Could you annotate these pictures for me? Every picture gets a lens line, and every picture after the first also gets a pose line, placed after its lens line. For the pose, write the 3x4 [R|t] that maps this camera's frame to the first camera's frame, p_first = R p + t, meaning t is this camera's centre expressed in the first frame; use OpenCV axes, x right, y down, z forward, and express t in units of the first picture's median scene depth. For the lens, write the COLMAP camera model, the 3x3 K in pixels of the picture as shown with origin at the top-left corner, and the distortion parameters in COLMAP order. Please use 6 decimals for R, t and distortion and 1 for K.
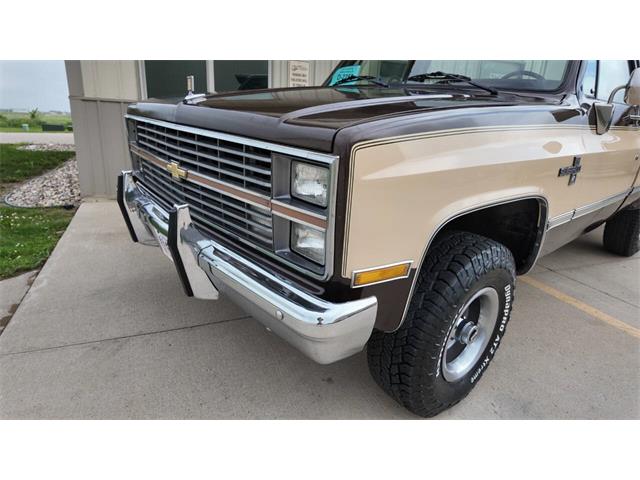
lens RADIAL K [[380.6, 0, 320.0], [0, 380.6, 240.0], [0, 0, 1]] dist [0.003499, 0.001539]
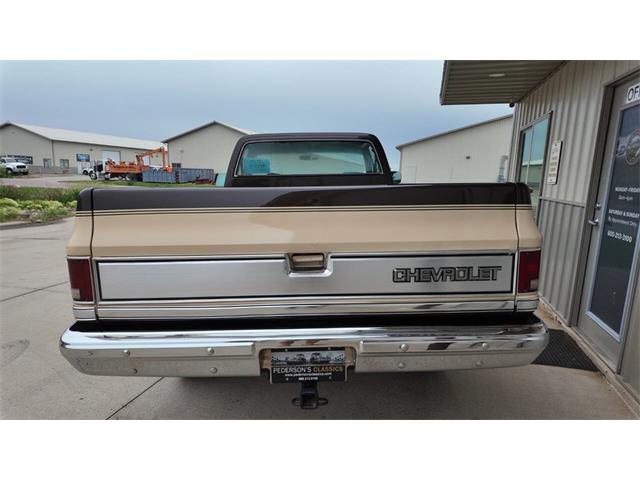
lens RADIAL K [[375.2, 0, 320.0], [0, 375.2, 240.0], [0, 0, 1]] dist [0.052655, -0.051953]
pose [[-0.623675, 0.064721, -0.779000, 1.861677], [-0.285587, 0.908808, 0.304150, -0.741712], [0.727647, 0.412163, -0.548317, 2.284822]]
